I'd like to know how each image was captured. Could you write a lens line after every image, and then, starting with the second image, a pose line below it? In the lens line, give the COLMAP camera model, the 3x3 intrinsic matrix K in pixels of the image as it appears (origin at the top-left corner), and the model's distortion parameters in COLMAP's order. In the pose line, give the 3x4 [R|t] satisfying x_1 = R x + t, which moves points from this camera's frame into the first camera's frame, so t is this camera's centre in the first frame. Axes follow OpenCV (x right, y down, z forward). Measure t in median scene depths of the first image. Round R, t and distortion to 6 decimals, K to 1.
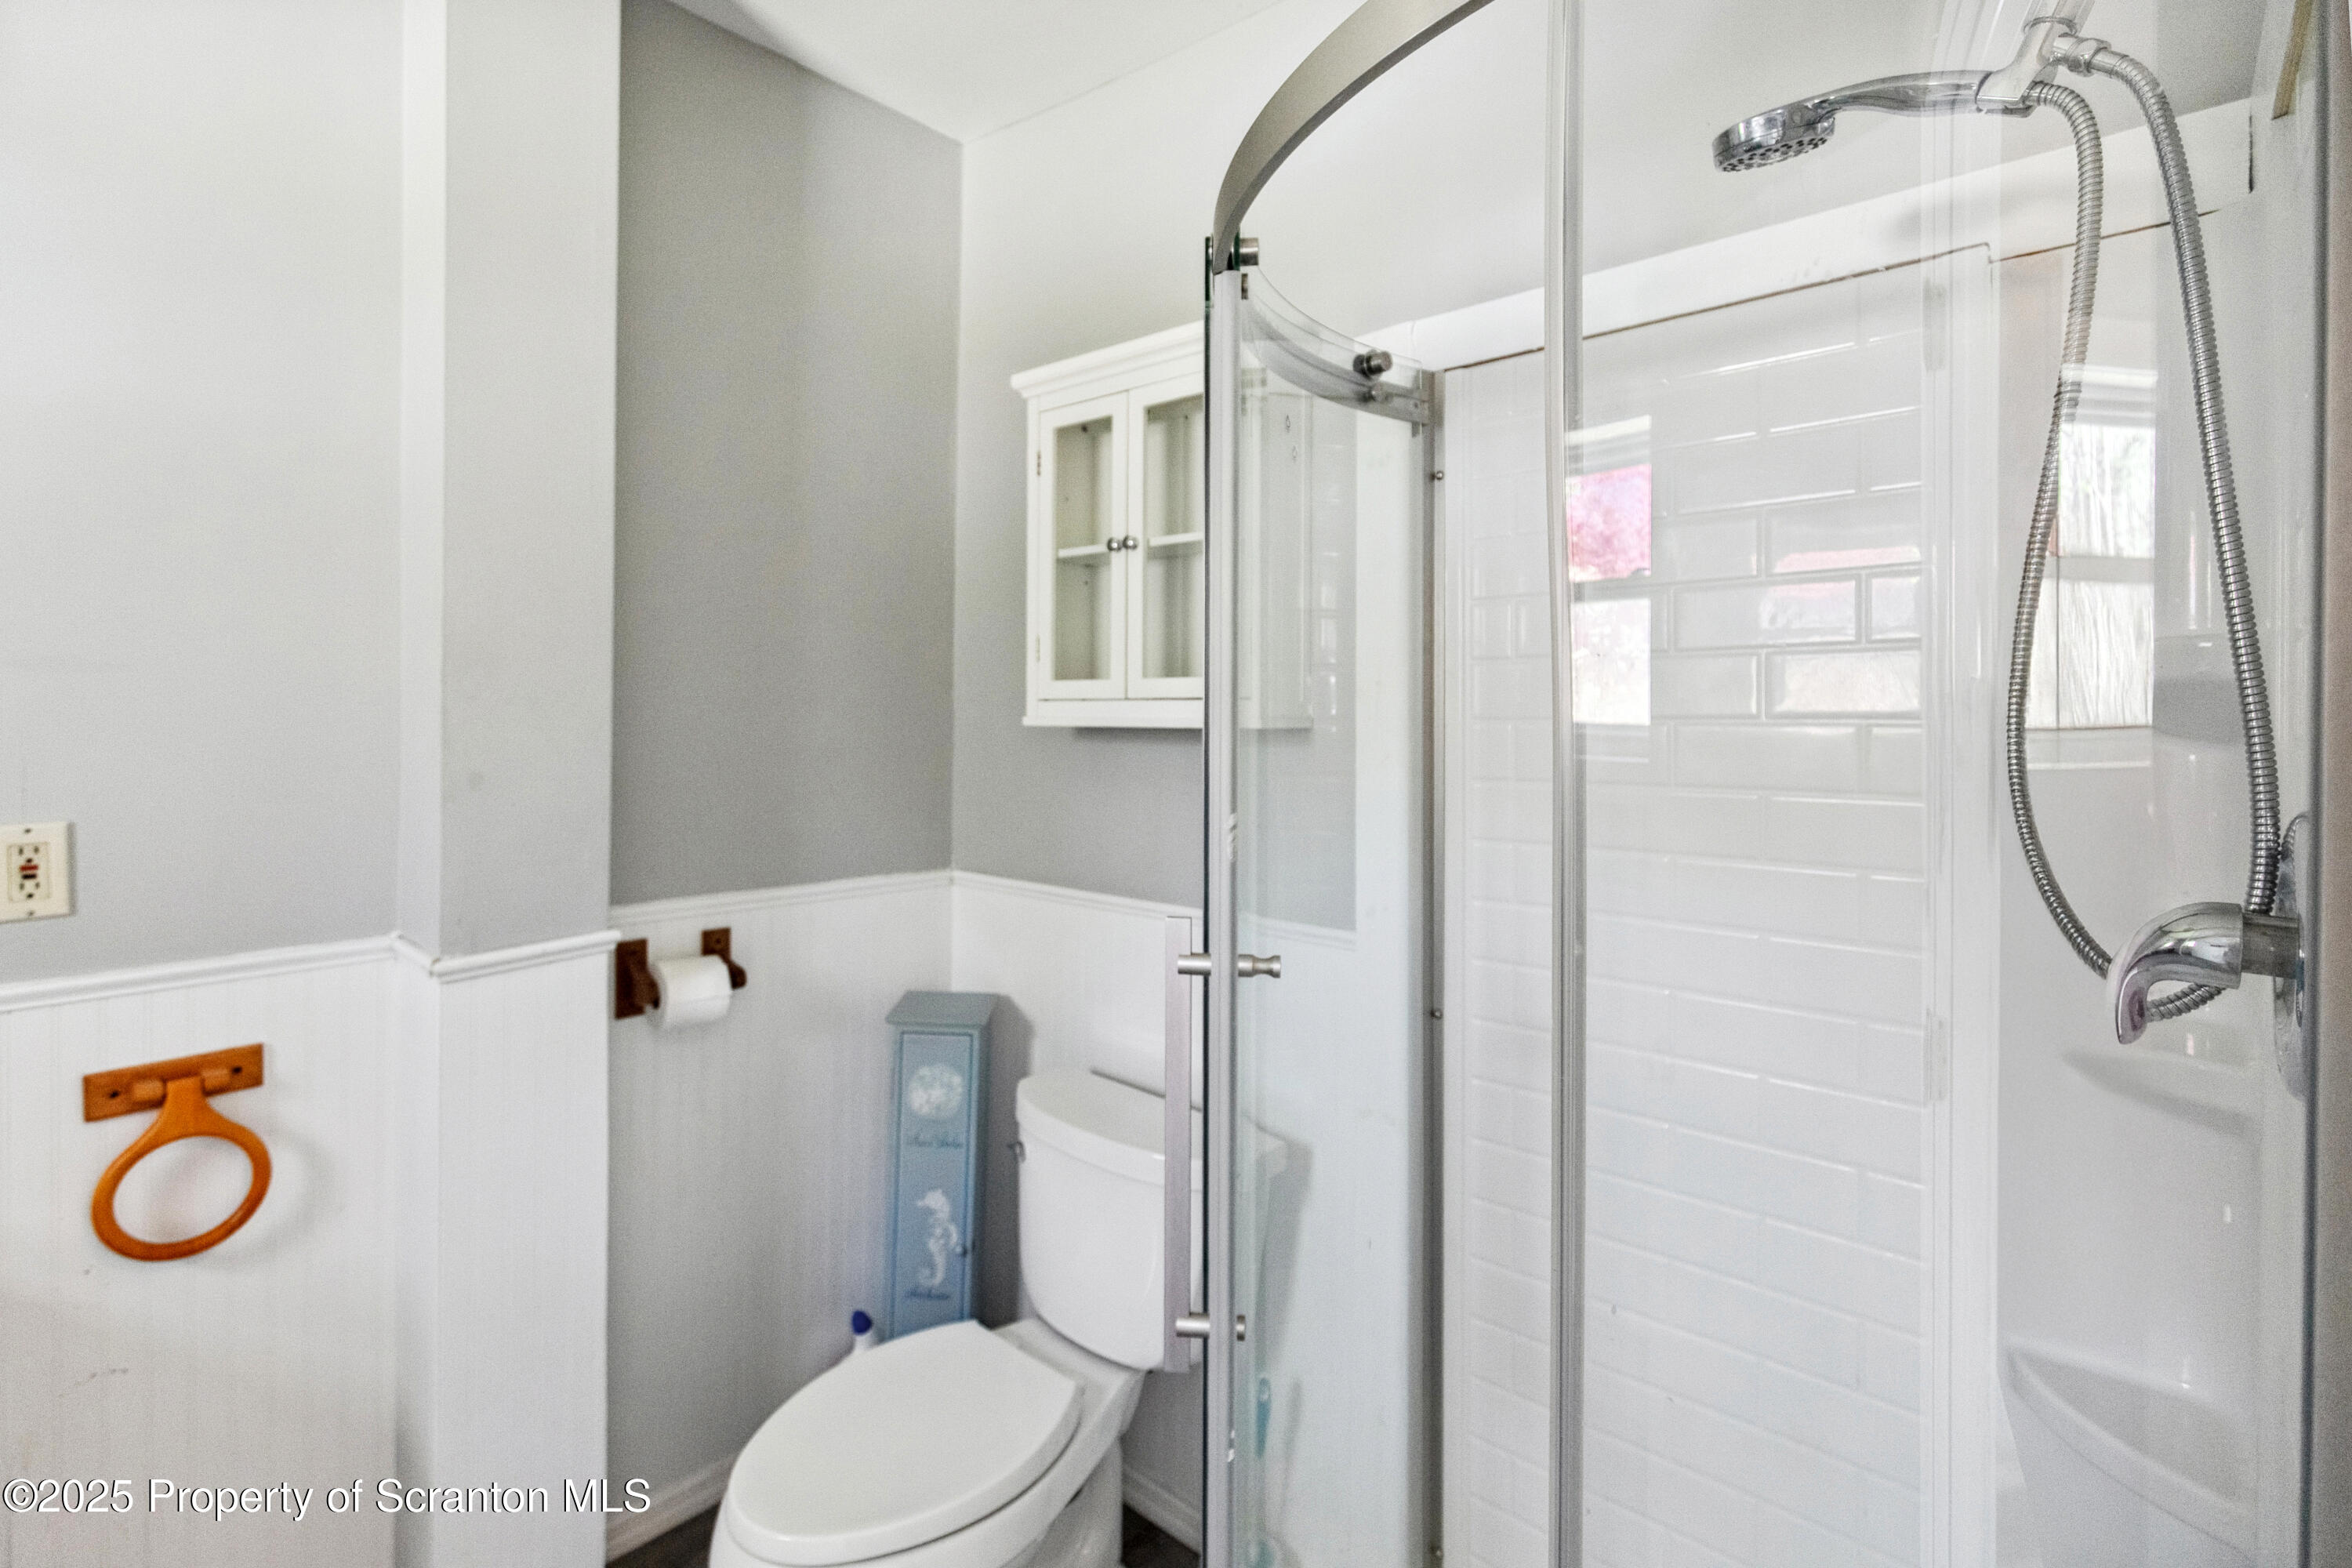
lens RADIAL K [[1109.8, 0, 1149.9], [0, 1109.8, 729.5], [0, 0, 1]] dist [0.005933, -0.000143]
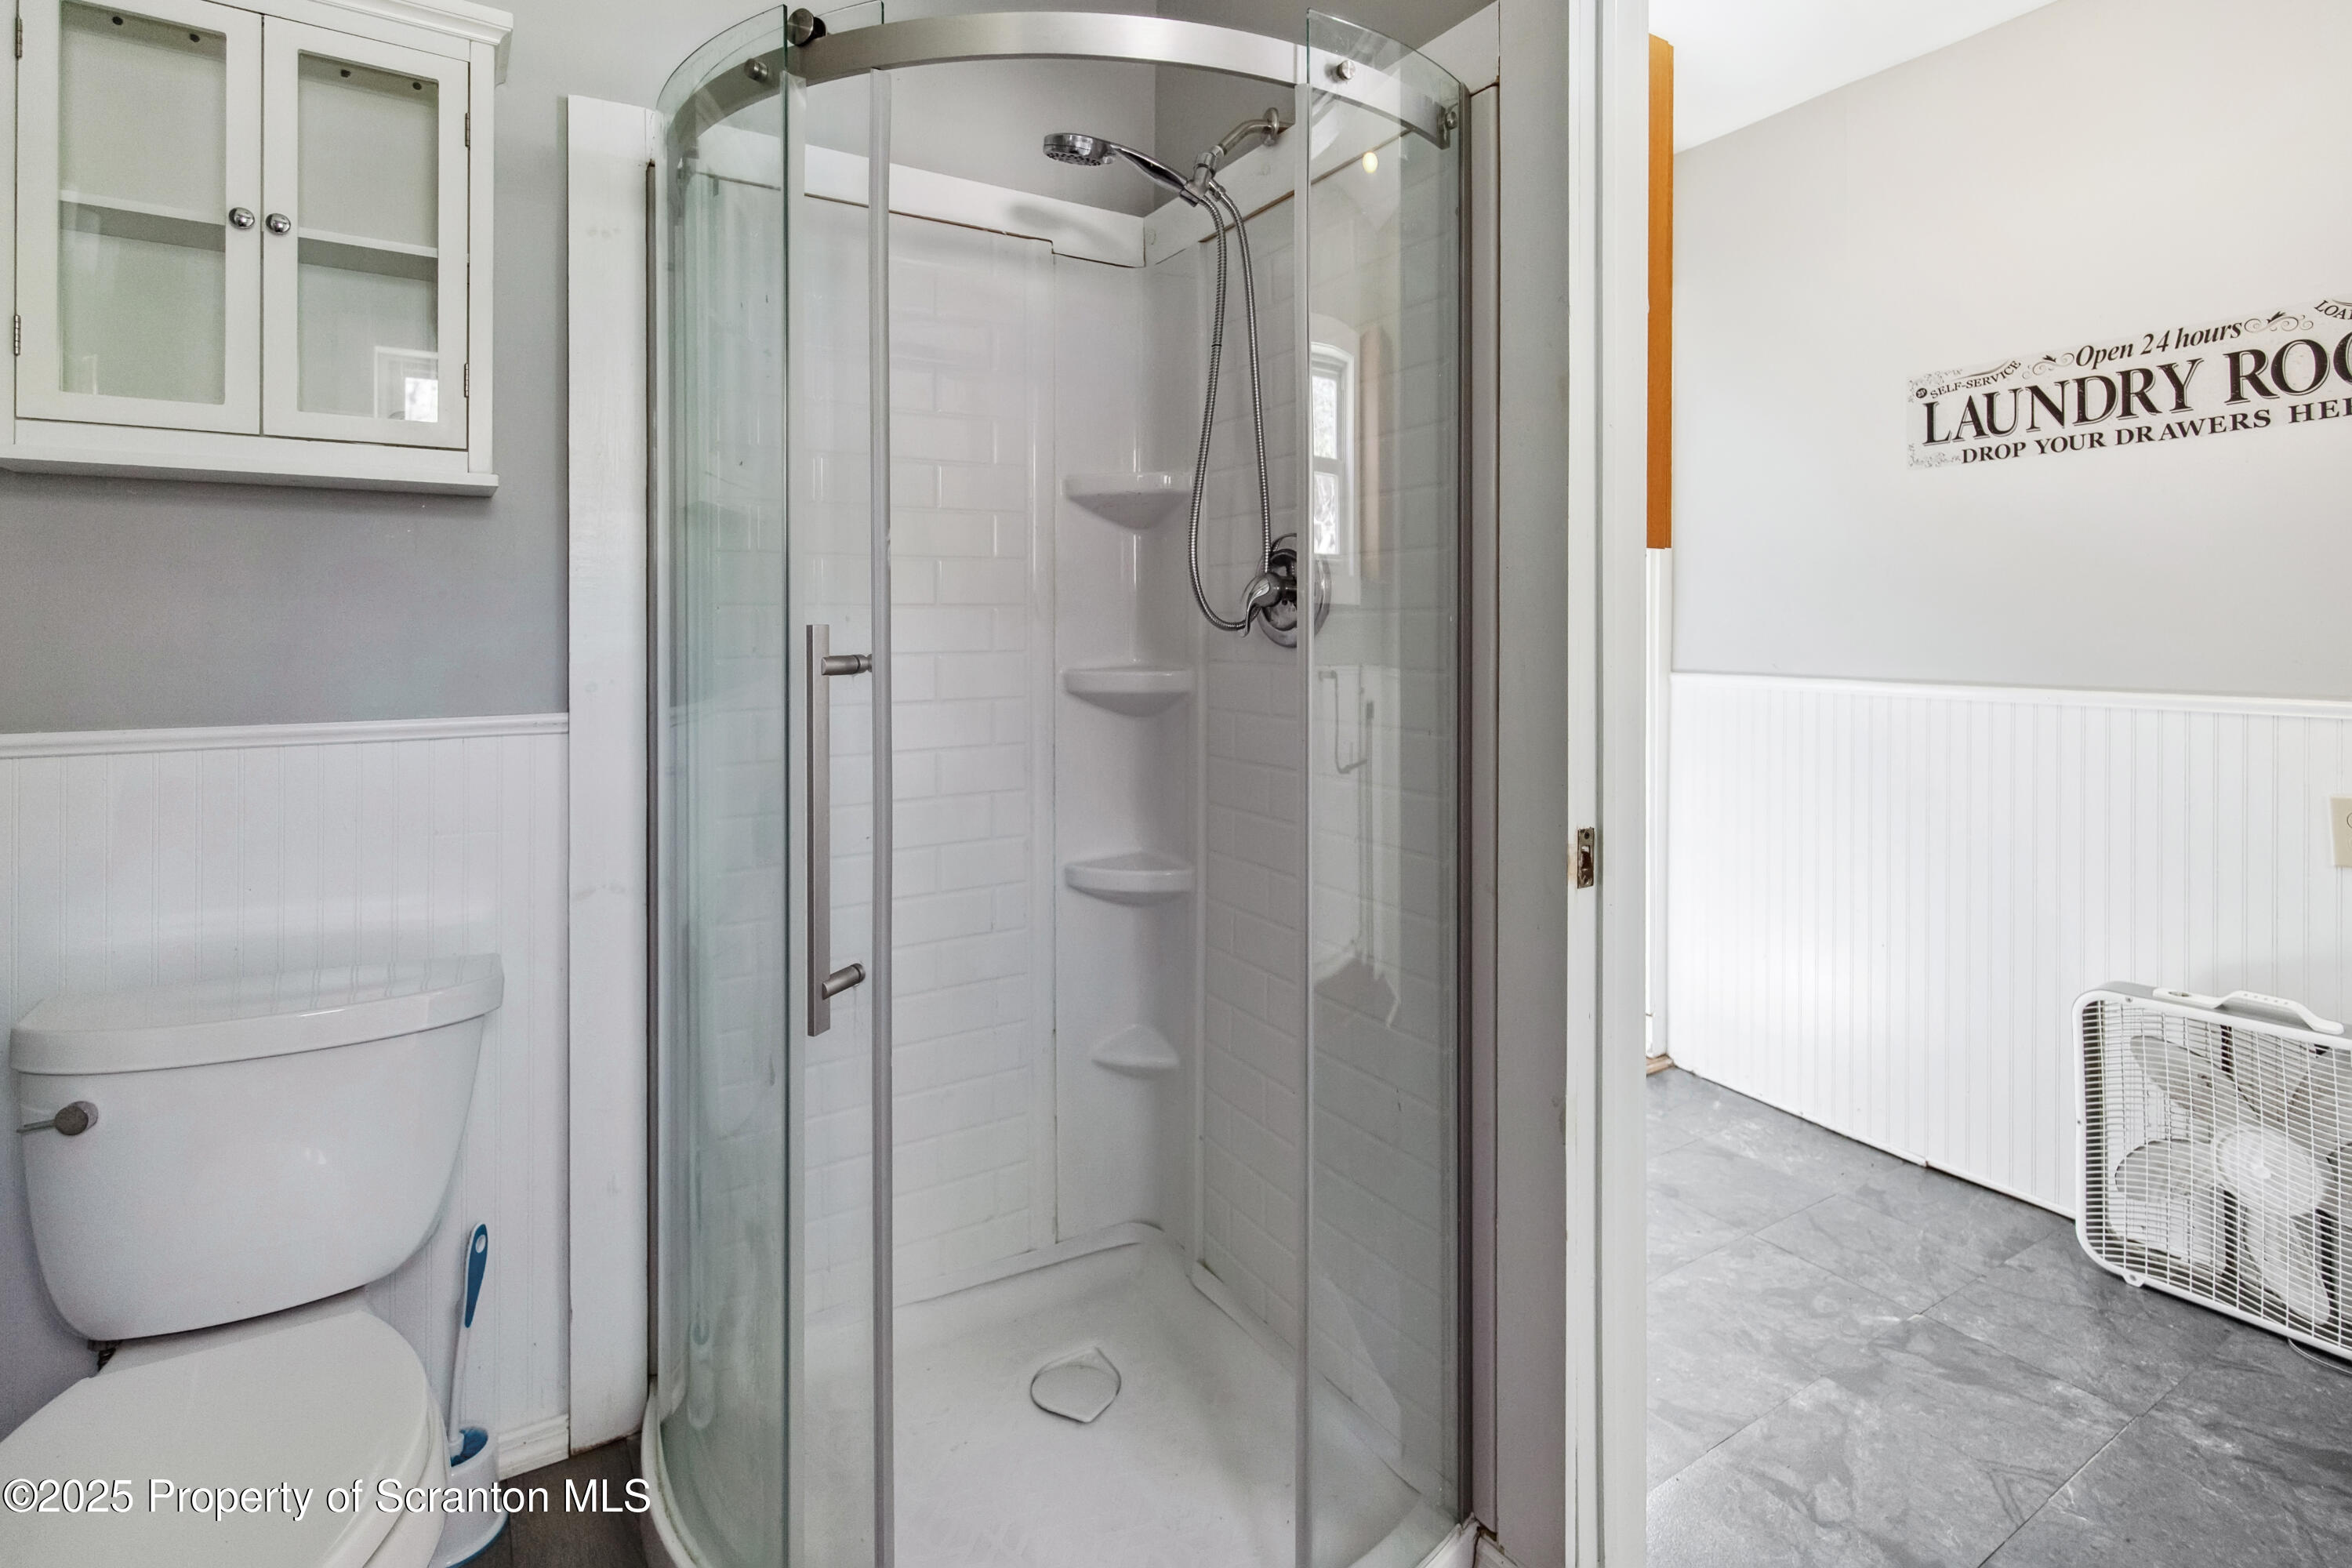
lens RADIAL K [[1109.8, 0, 1153.4], [0, 1109.8, 628.1], [0, 0, 1]] dist [0.005933, -0.000143]
pose [[0.279456, -0.010053, 0.960106, -0.527047], [0.005595, 0.999945, 0.008842, 0.090708], [-0.960142, 0.002901, 0.279497, 0.211212]]
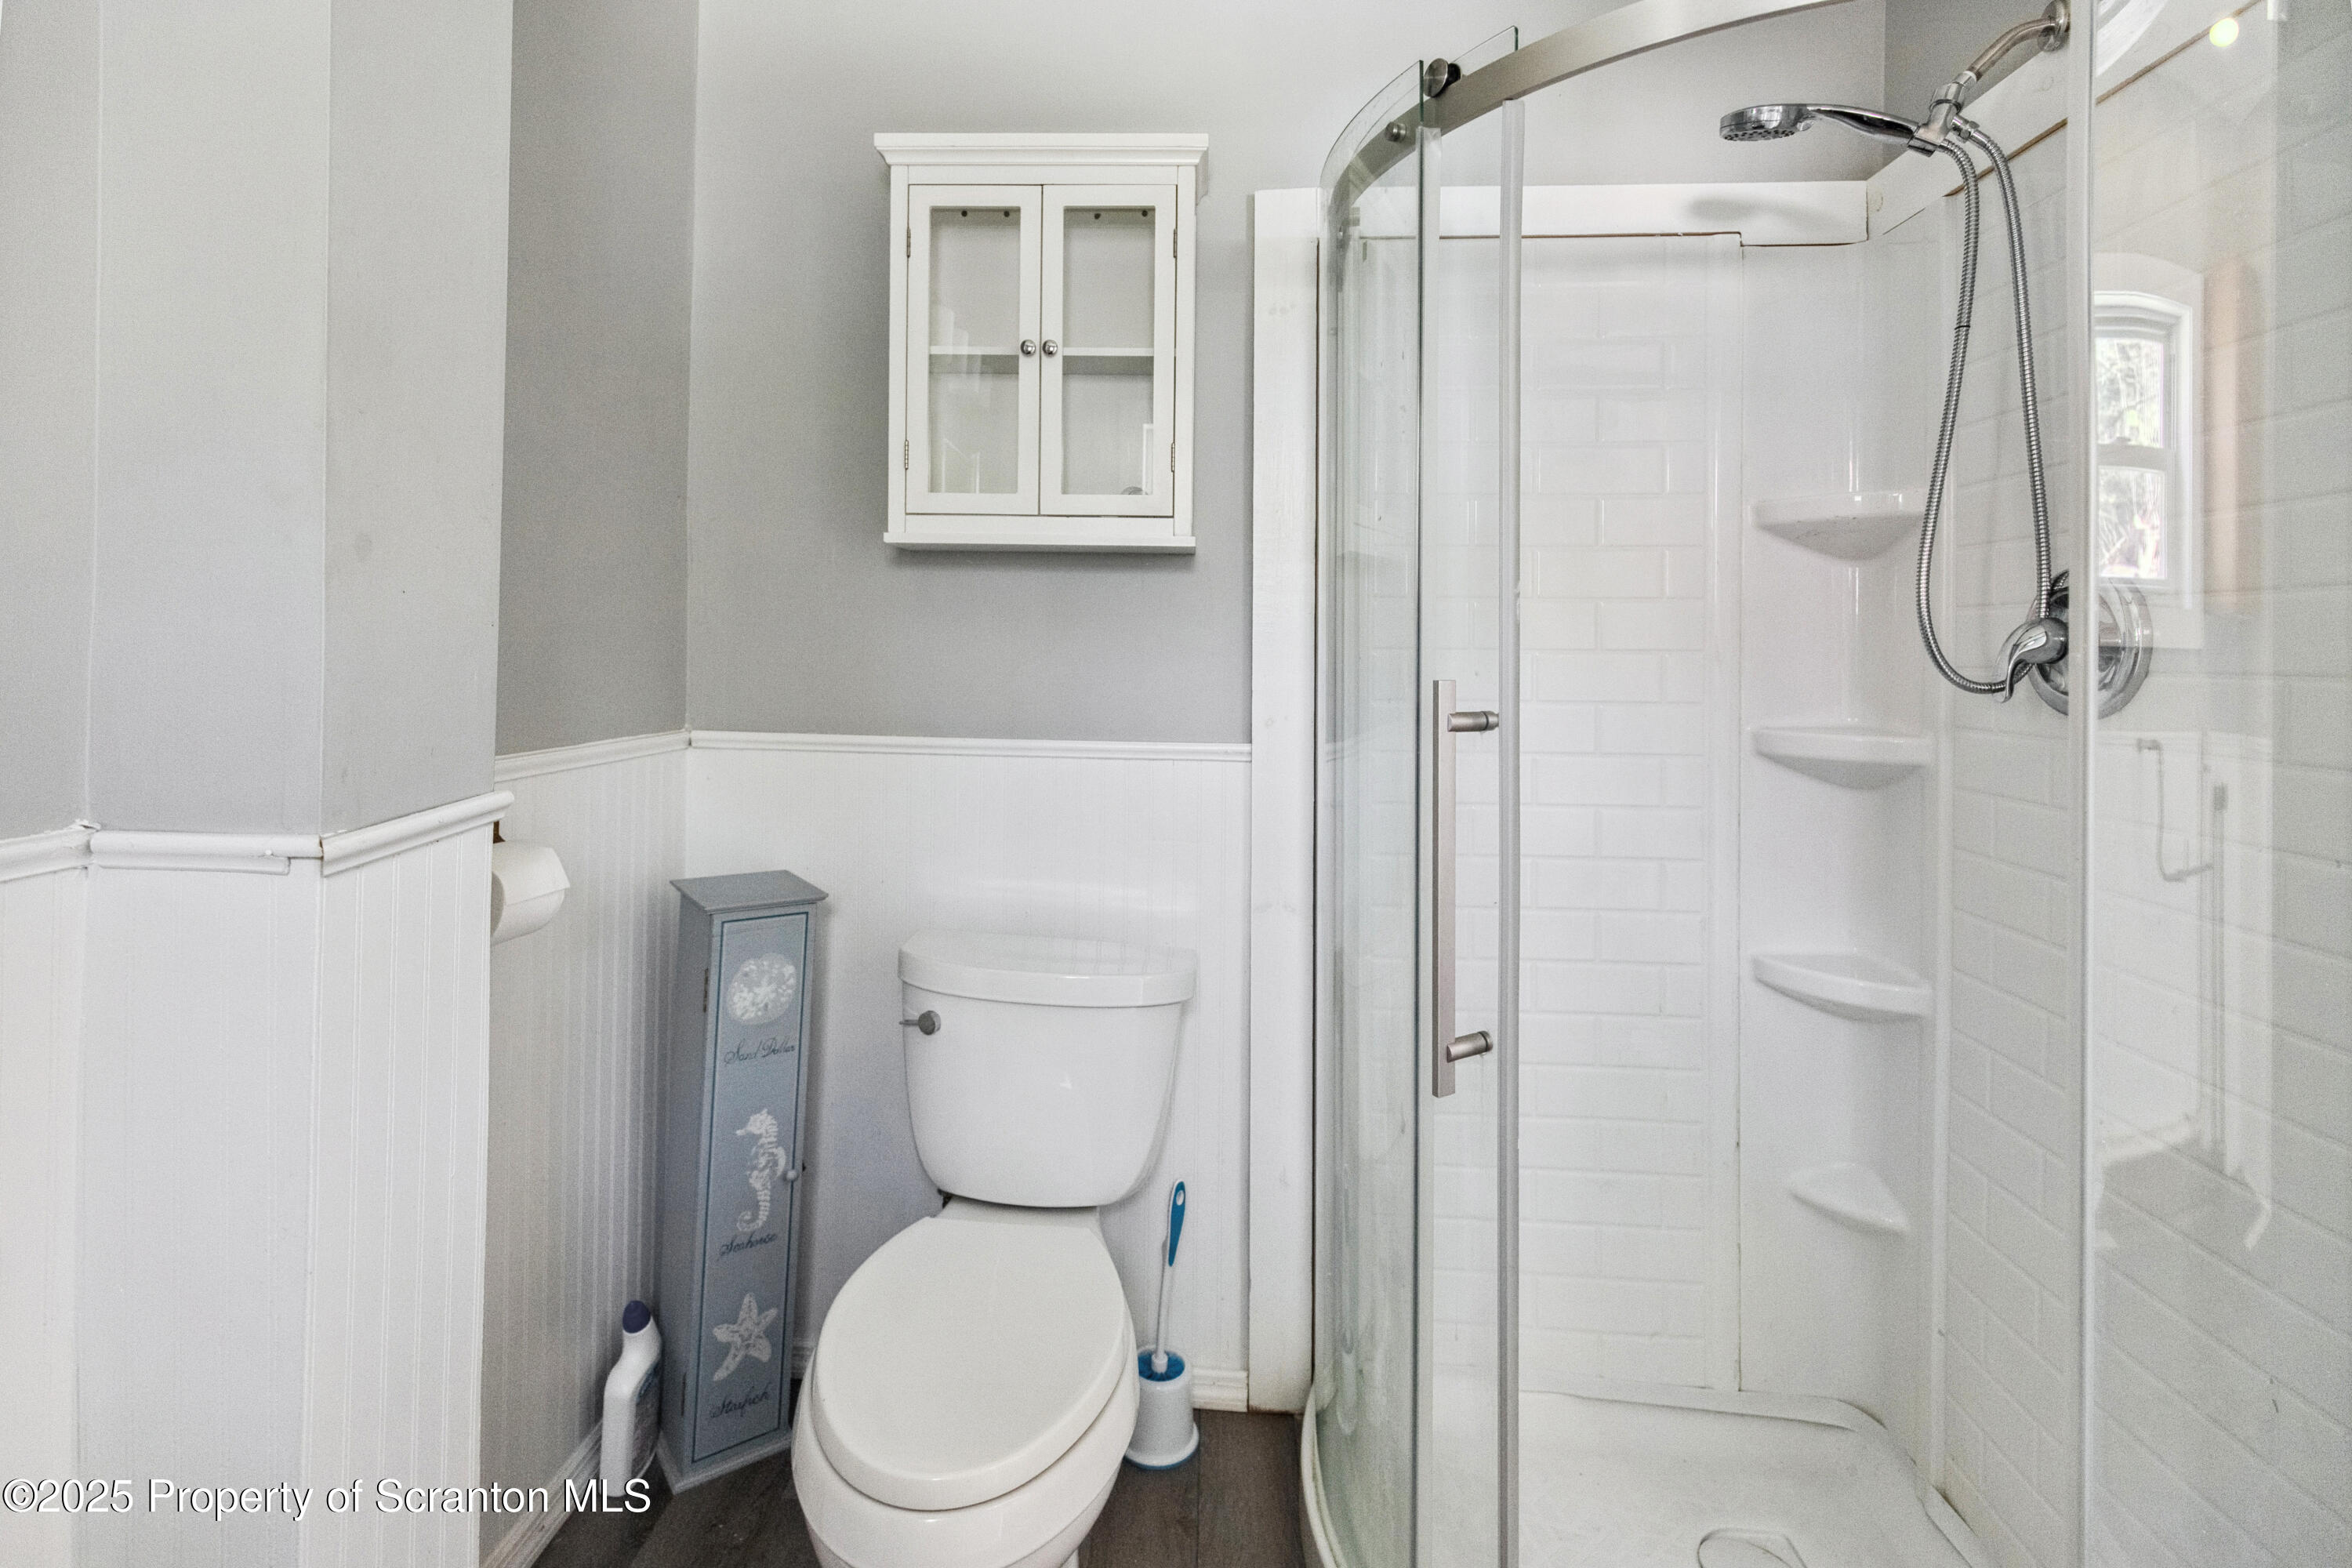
lens RADIAL K [[1109.8, 0, 1177.6], [0, 1109.8, 644.6], [0, 0, 1]] dist [0.005933, -0.000143]
pose [[0.776524, -0.000516, 0.630087, -0.484624], [-0.002197, 0.999991, 0.003527, 0.072997], [-0.630083, -0.004123, 0.776517, 0.184843]]
